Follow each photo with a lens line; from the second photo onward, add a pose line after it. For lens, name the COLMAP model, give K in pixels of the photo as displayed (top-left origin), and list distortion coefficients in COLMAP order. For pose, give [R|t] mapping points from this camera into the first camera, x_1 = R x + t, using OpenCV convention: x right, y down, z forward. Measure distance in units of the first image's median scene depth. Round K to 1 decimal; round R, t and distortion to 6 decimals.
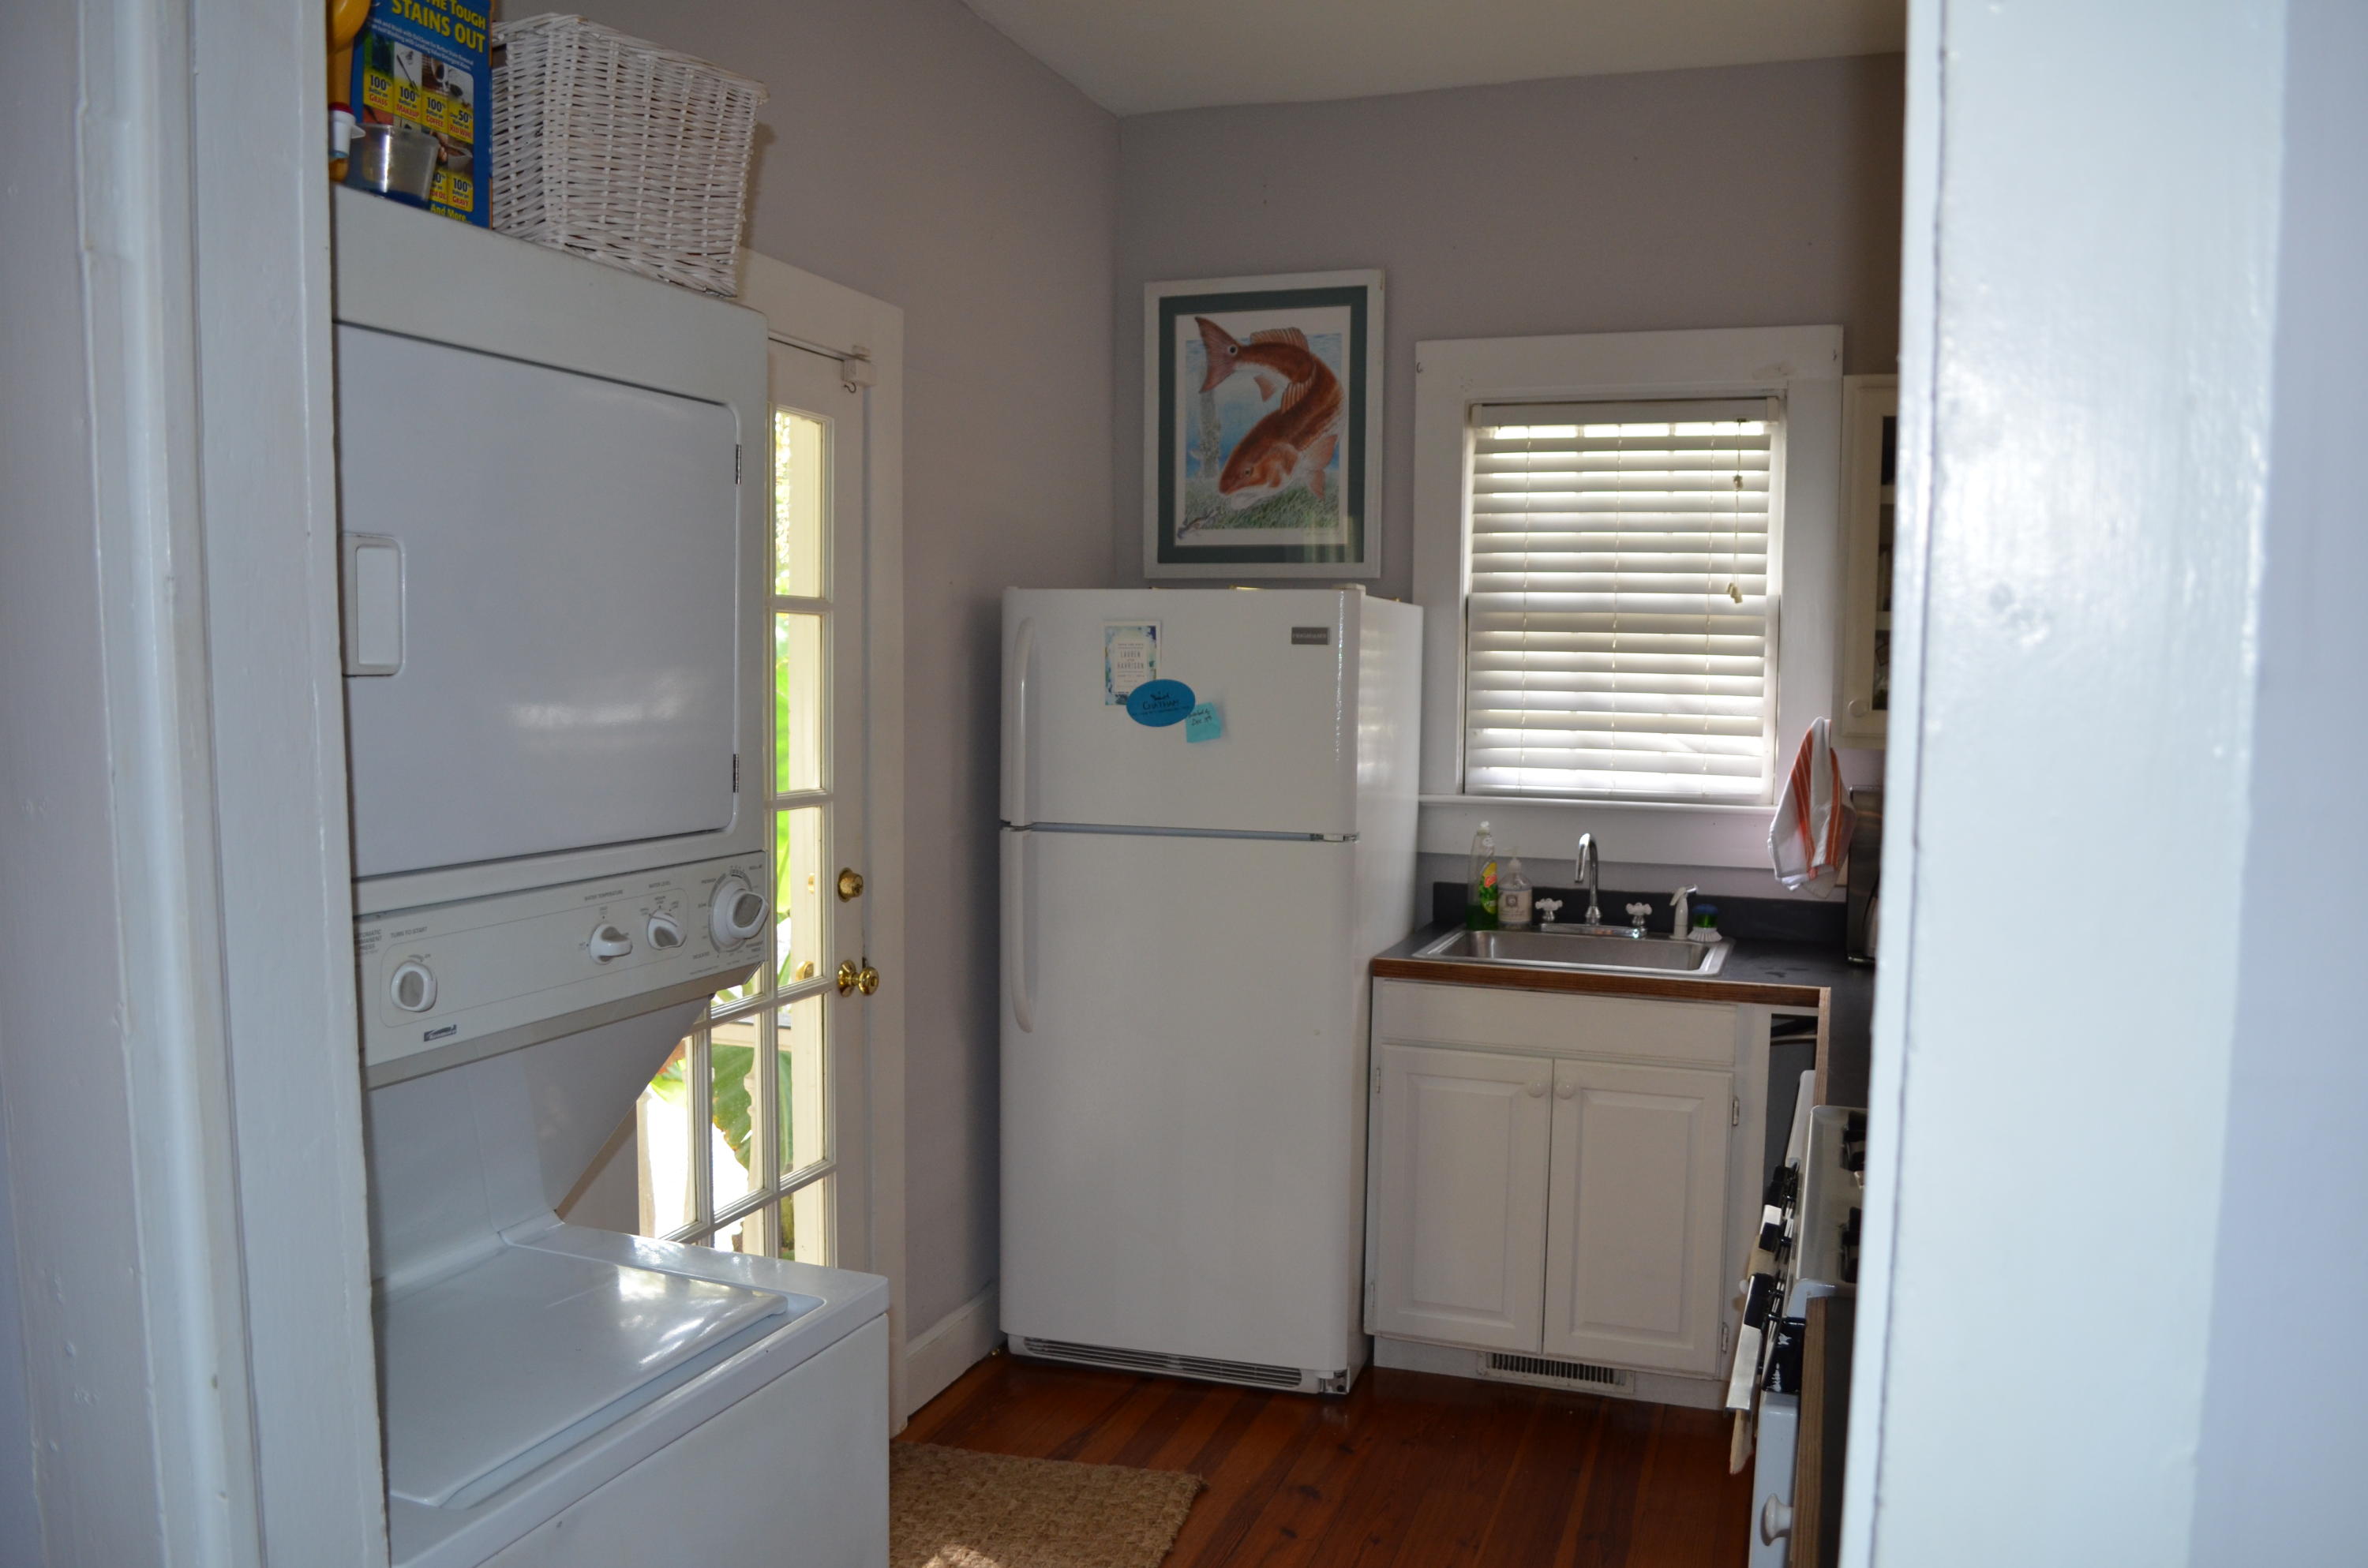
lens RADIAL K [[1854.2, 0, 1199.5], [0, 1854.2, 785.1], [0, 0, 1]] dist [-0.083706, 0.014025]
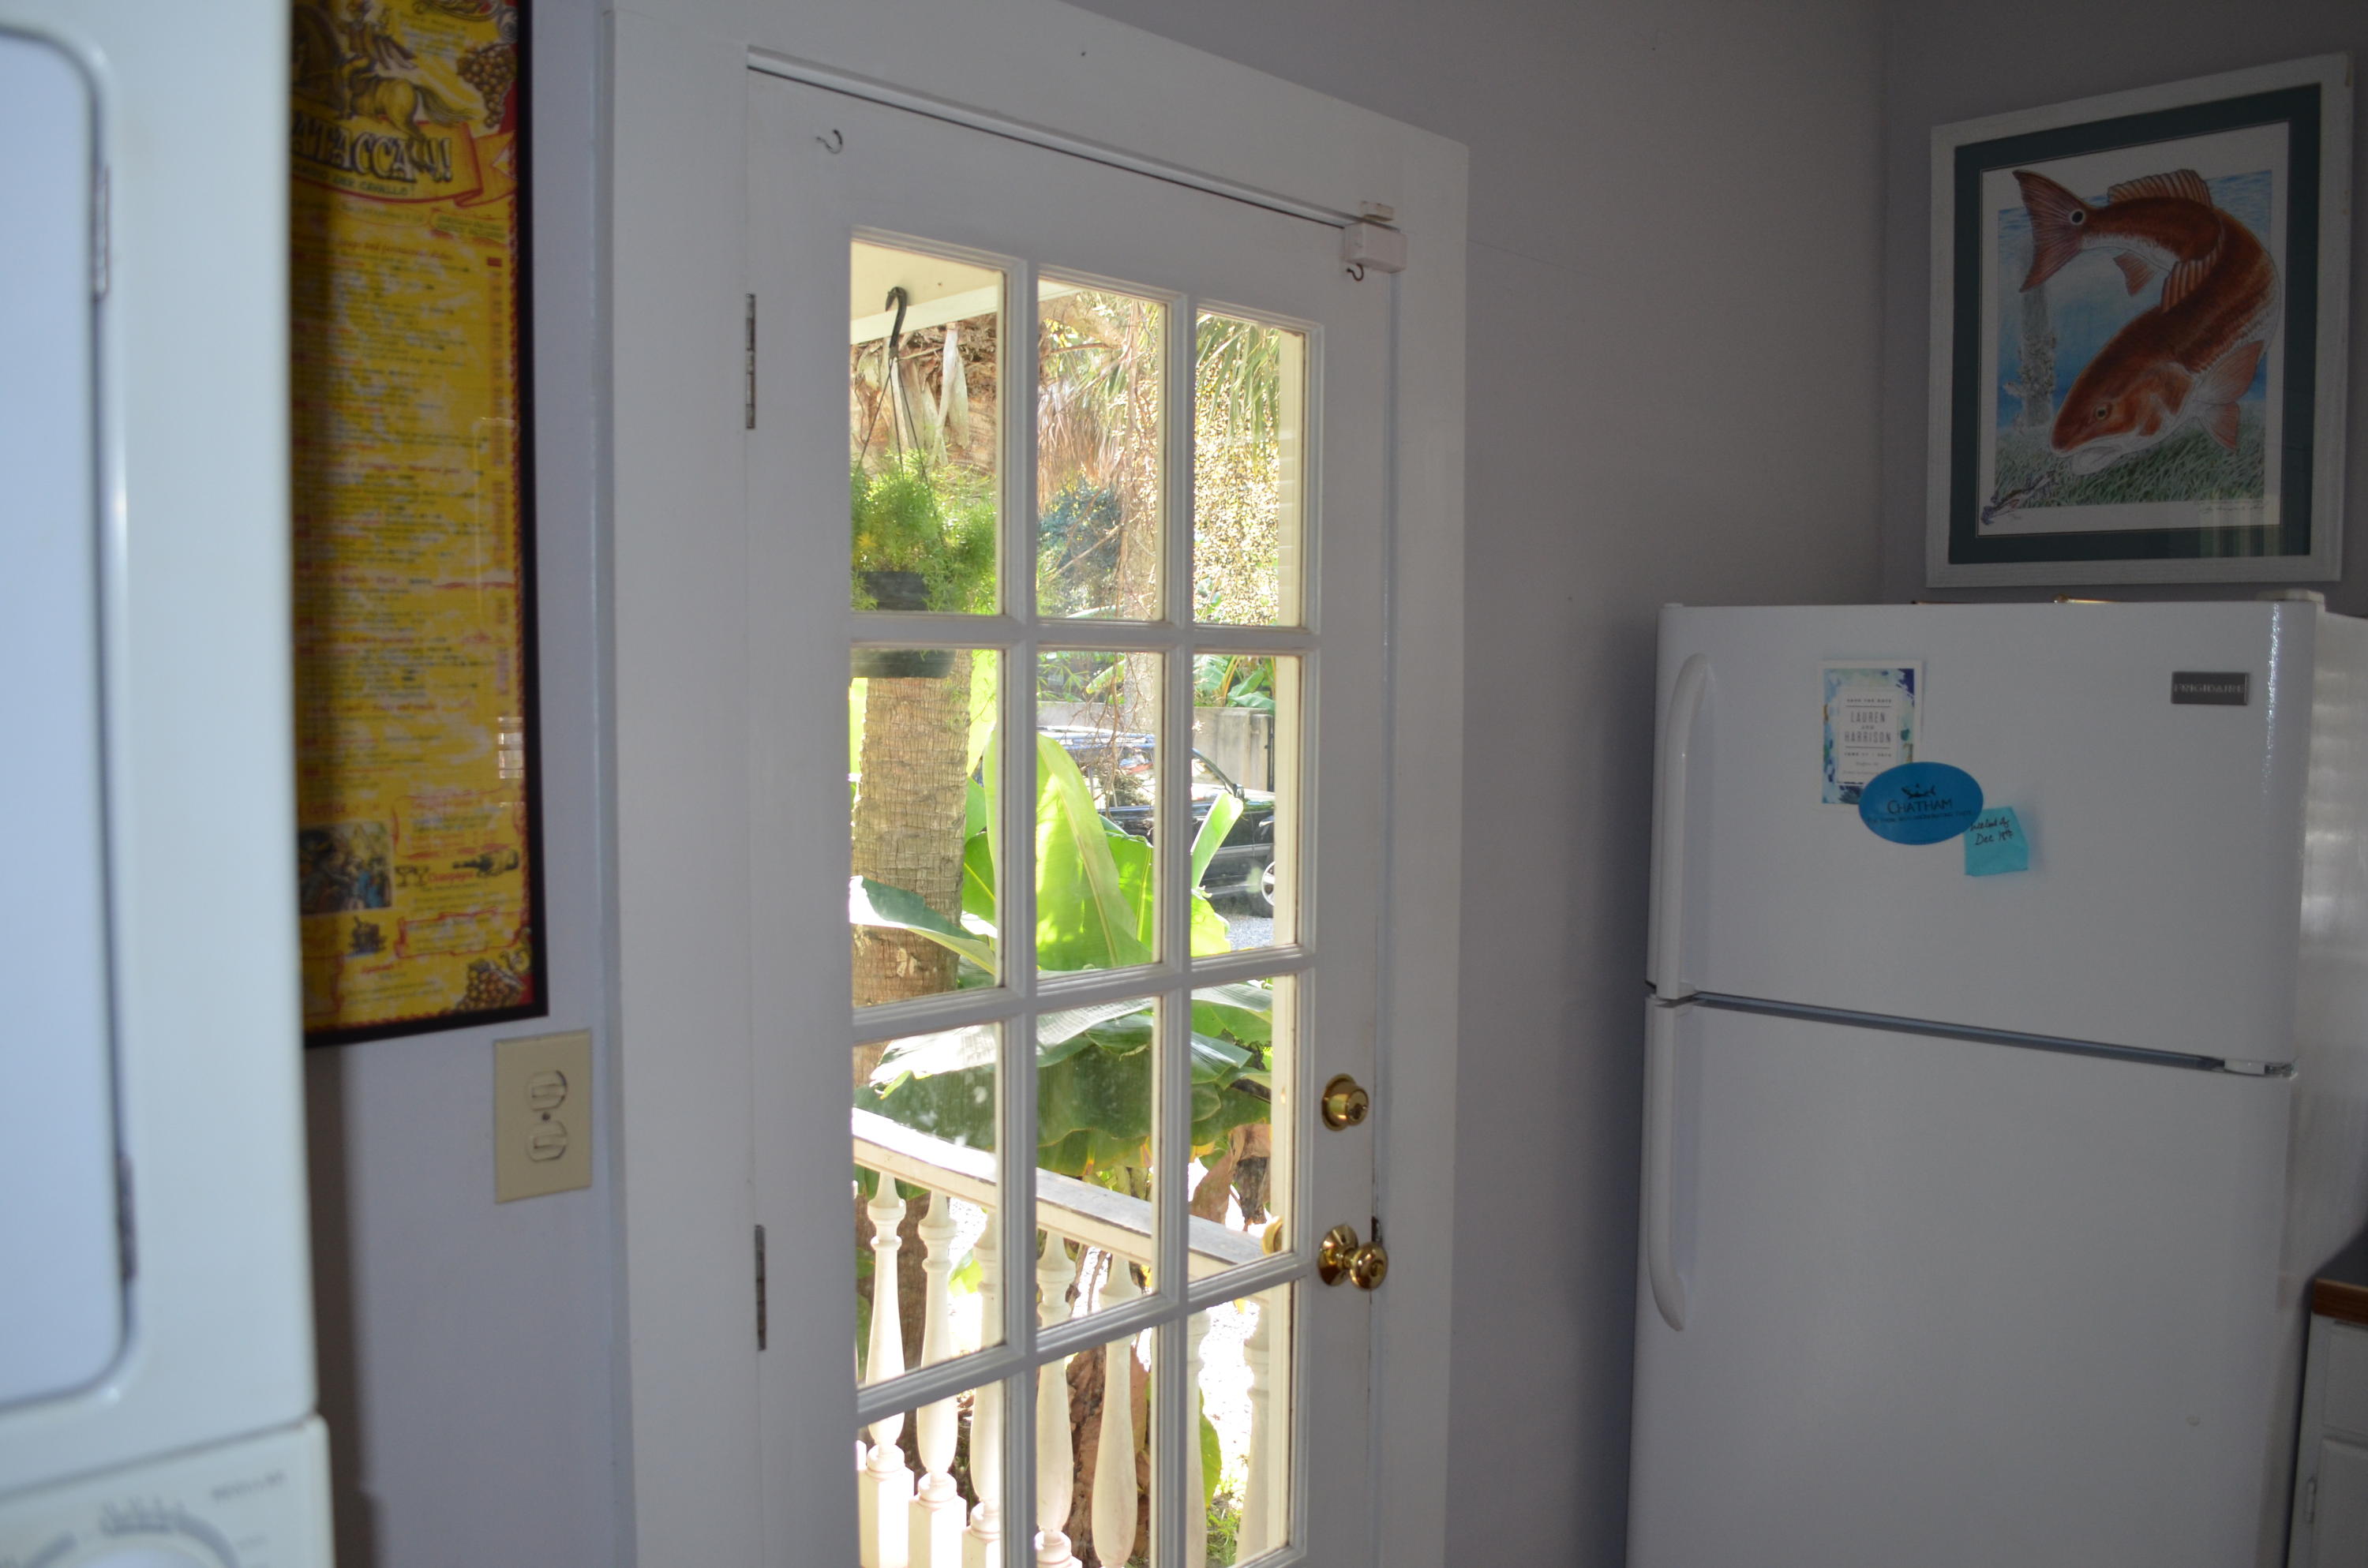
lens RADIAL K [[1854.2, 0, 1195.1], [0, 1854.2, 790.5], [0, 0, 1]] dist [-0.083706, 0.014025]
pose [[0.901191, 0.025875, -0.432649, 0.019439], [-0.028772, 0.999586, -0.000151, -0.037311], [0.432466, 0.012584, 0.901563, 0.352124]]
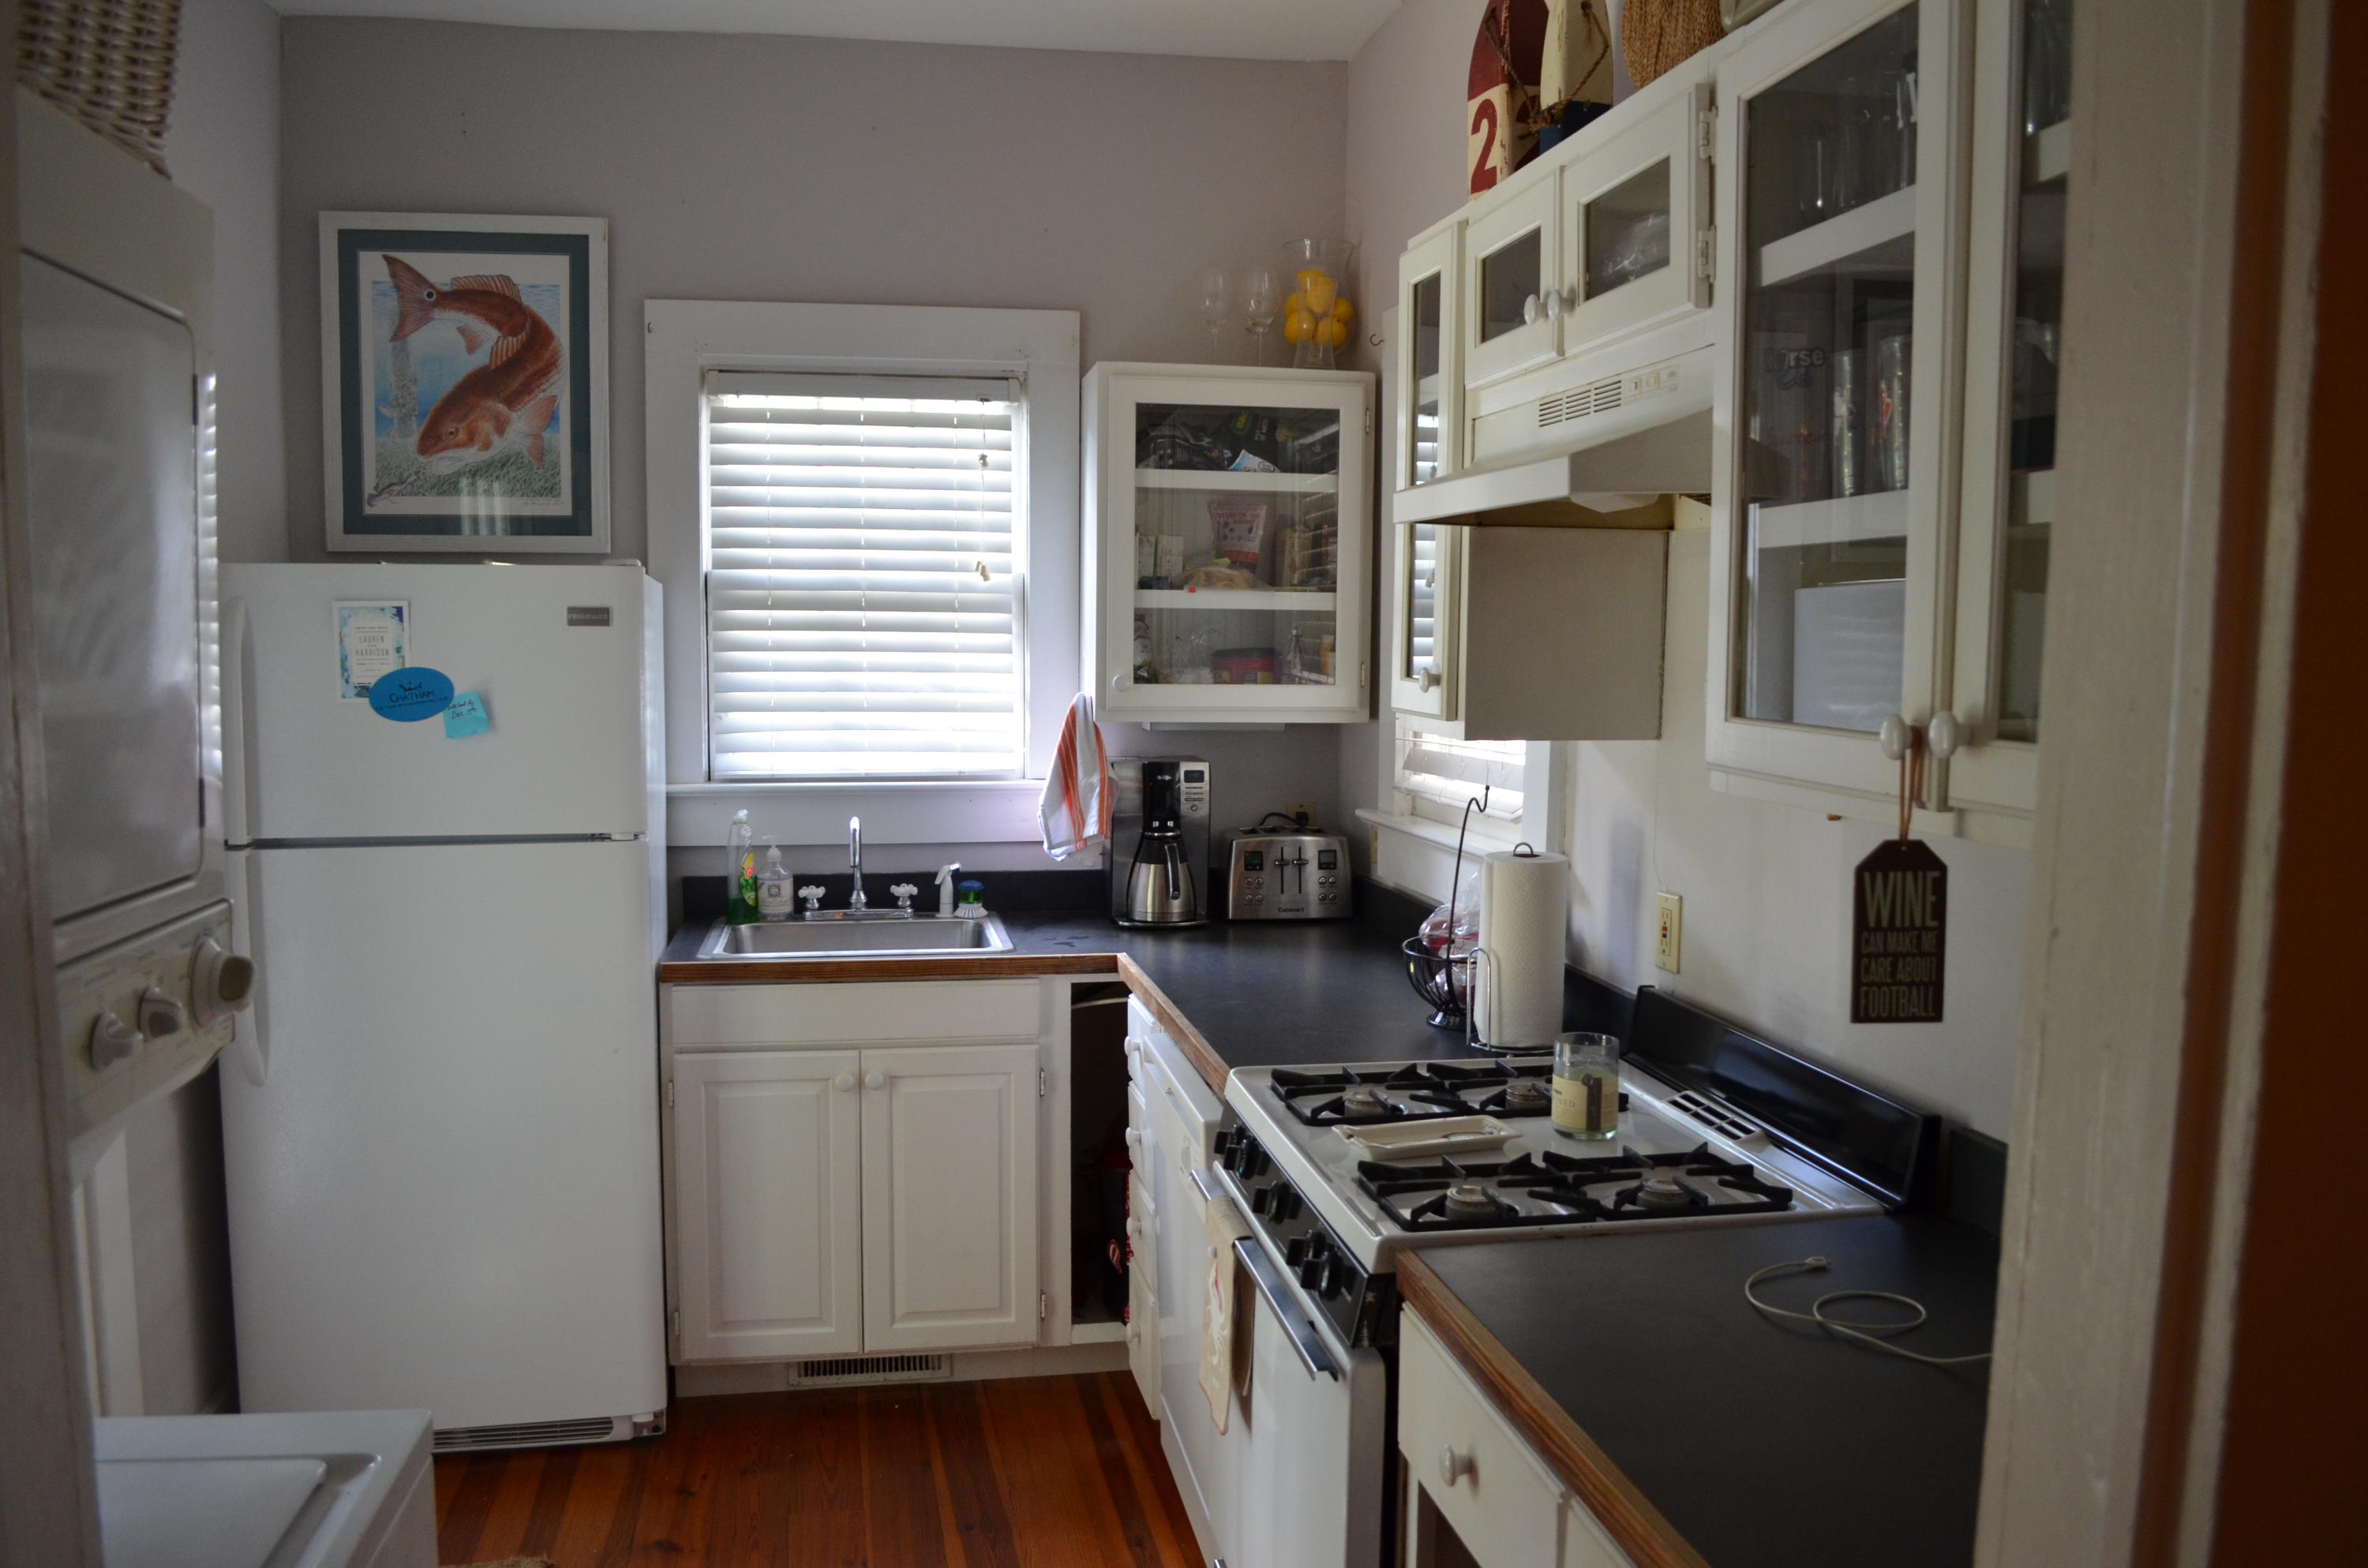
lens RADIAL K [[1854.2, 0, 1198.9], [0, 1854.2, 784.0], [0, 0, 1]] dist [-0.083706, 0.014025]
pose [[0.863836, -0.045740, 0.501692, -0.119843], [0.038883, 0.998952, 0.024125, -0.007492], [-0.502270, -0.001332, 0.864710, 0.060600]]
